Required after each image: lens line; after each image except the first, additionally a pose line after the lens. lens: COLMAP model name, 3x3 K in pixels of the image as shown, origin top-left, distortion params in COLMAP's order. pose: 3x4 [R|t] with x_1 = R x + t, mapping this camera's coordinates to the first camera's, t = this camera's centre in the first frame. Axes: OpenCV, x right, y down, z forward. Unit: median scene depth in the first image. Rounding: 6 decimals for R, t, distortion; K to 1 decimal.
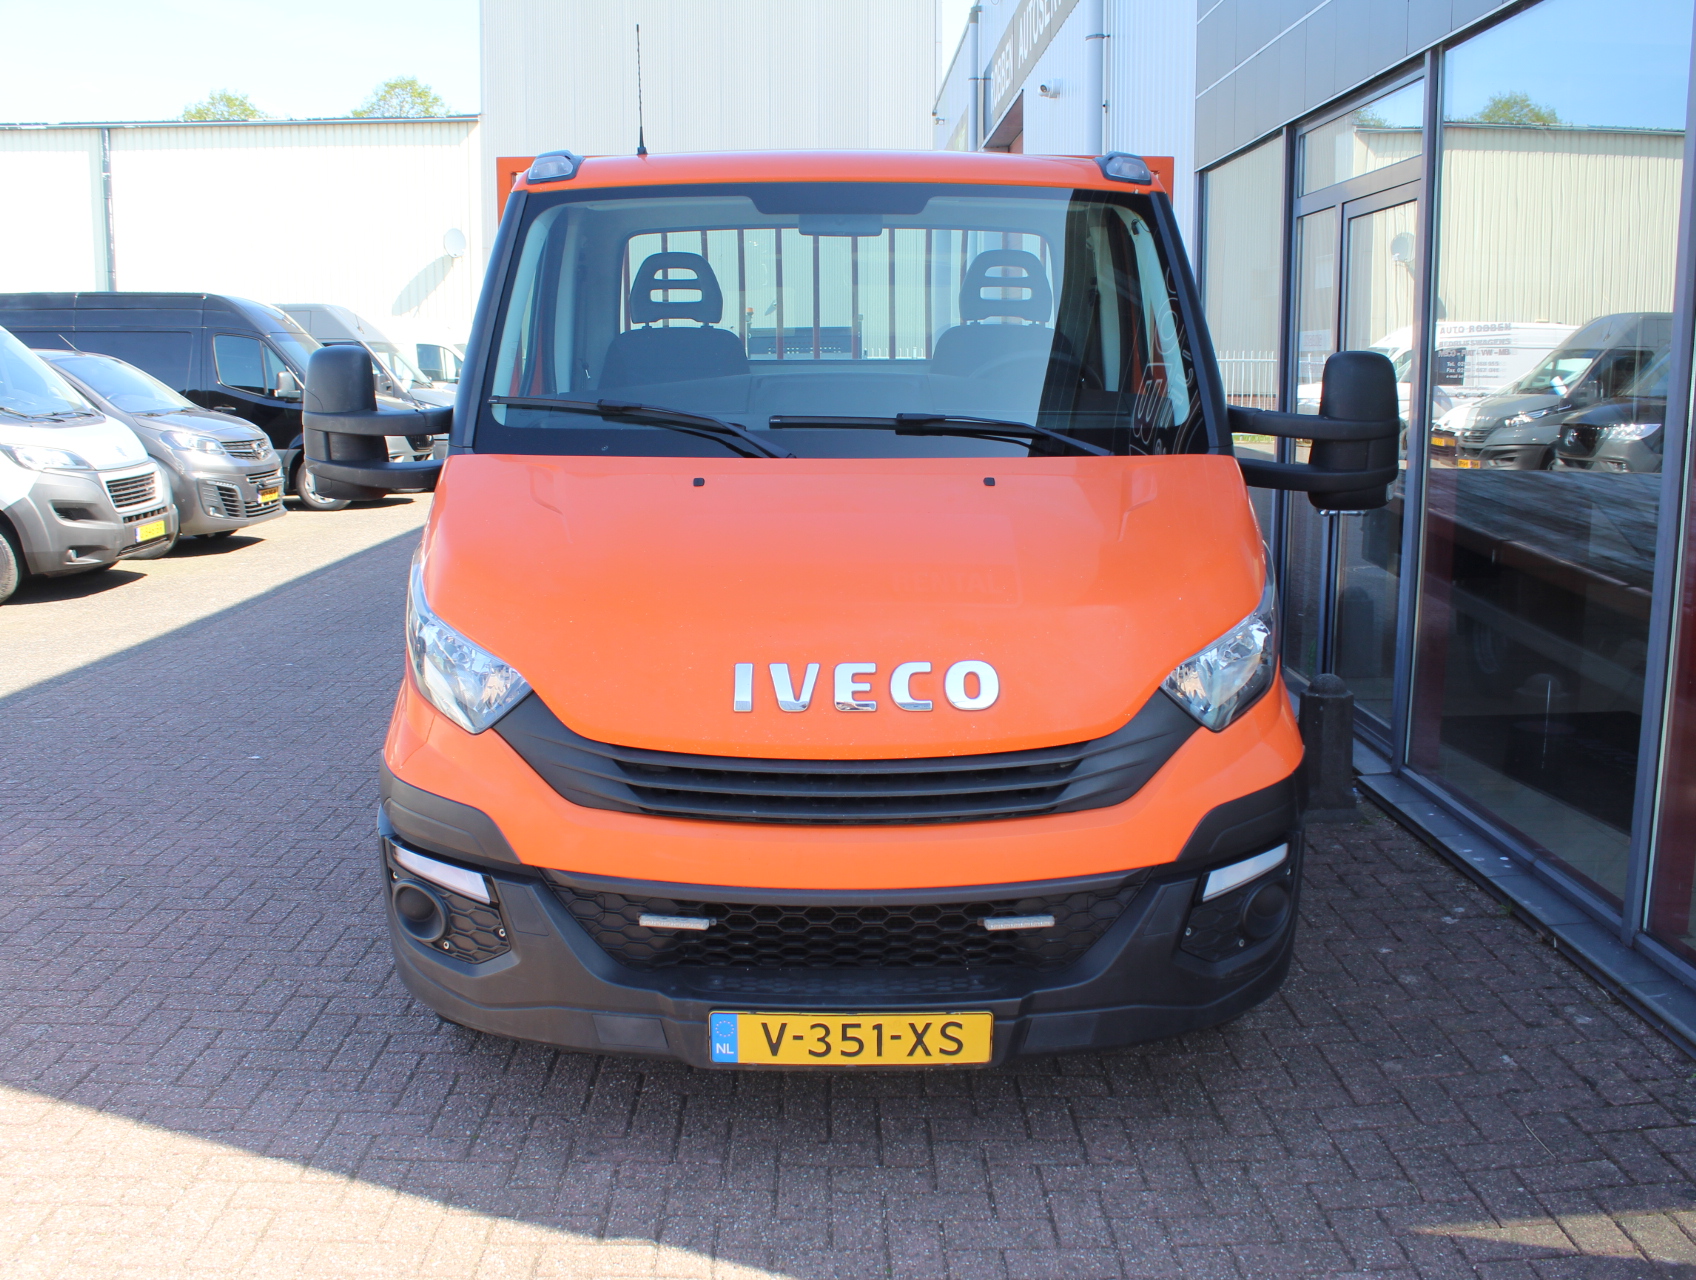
lens RADIAL K [[1603.2, 0, 839.5], [0, 1603.2, 643.1], [0, 0, 1]] dist [-0.169142, 0.161968]
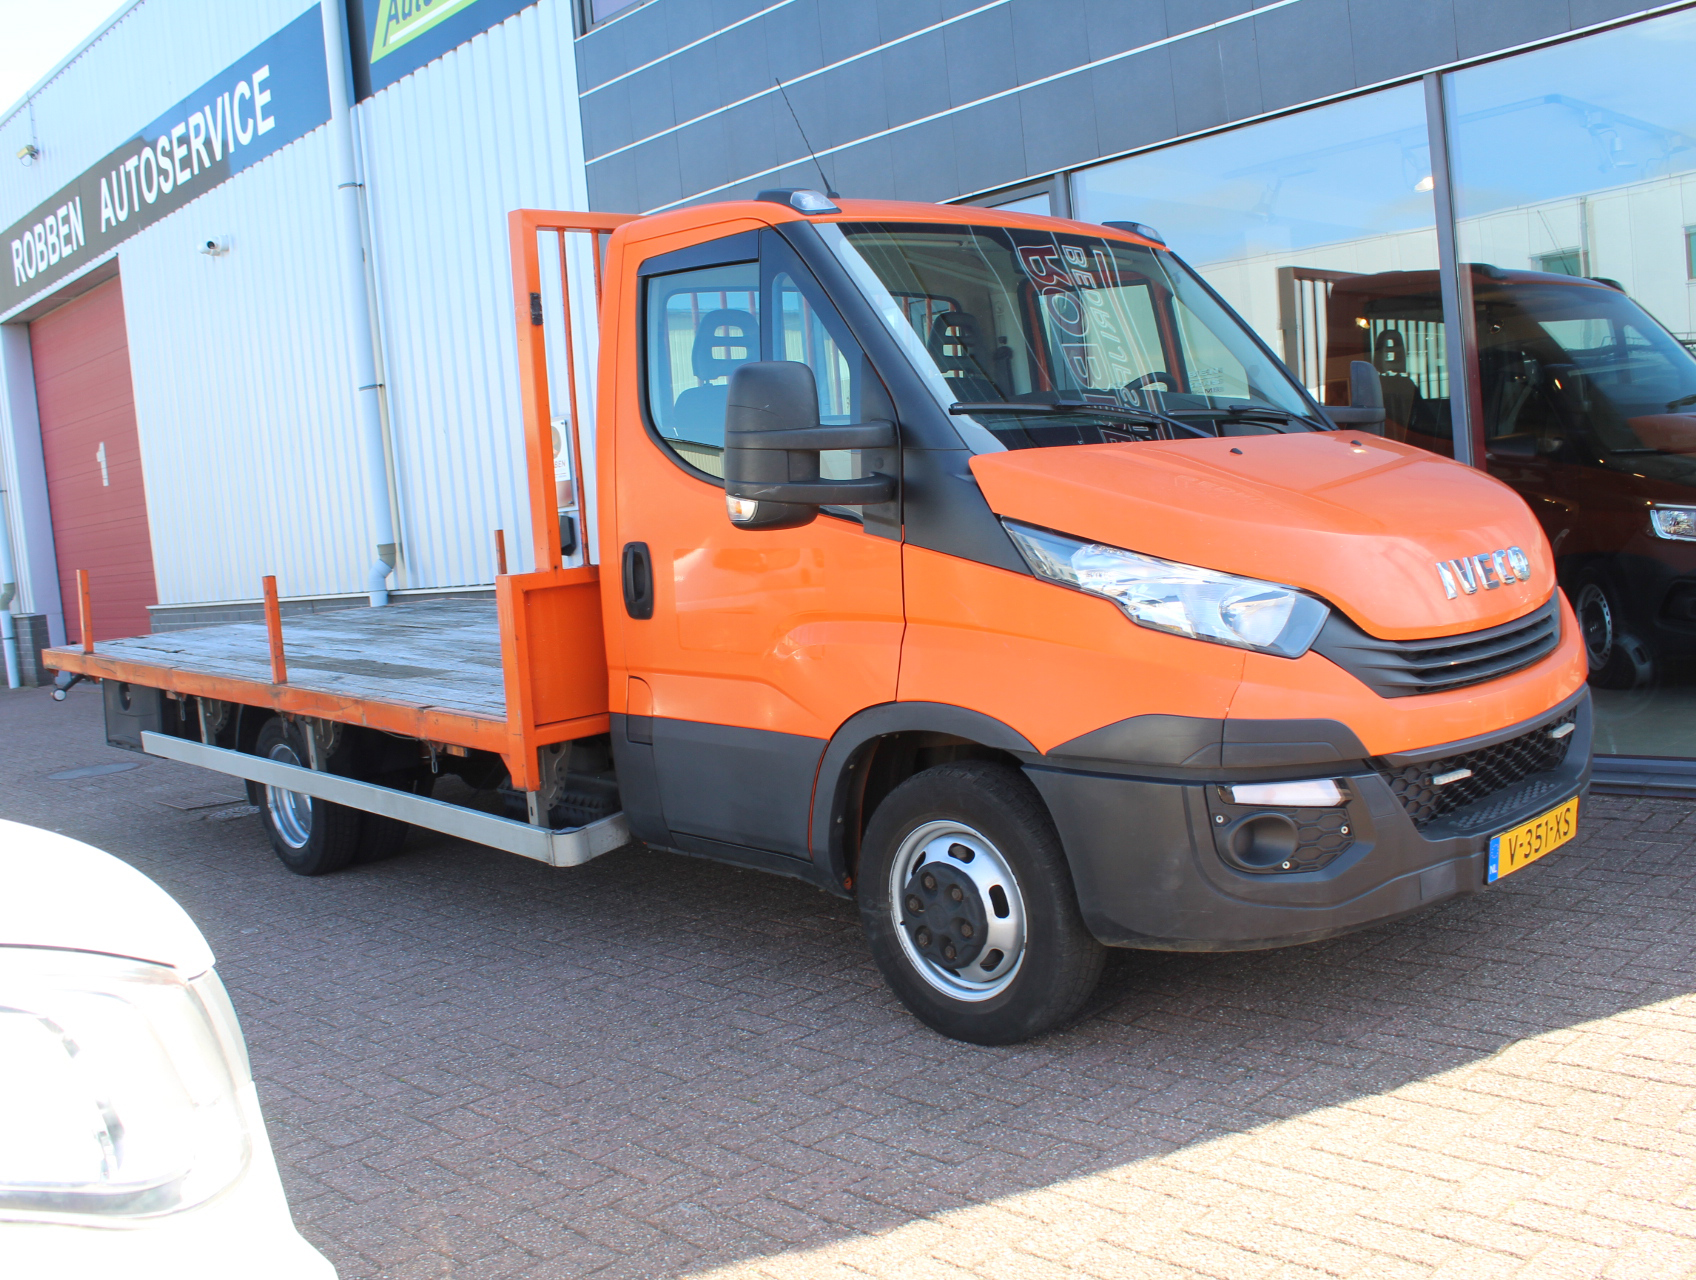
lens RADIAL K [[1595.9, 0, 842.4], [0, 1595.9, 638.0], [0, 0, 1]] dist [-0.172539, 0.163752]
pose [[0.727194, -0.124999, 0.674955, -1.116841], [0.209980, 0.976653, -0.045359, 0.025159], [-0.653527, 0.174711, 0.736463, 0.369267]]
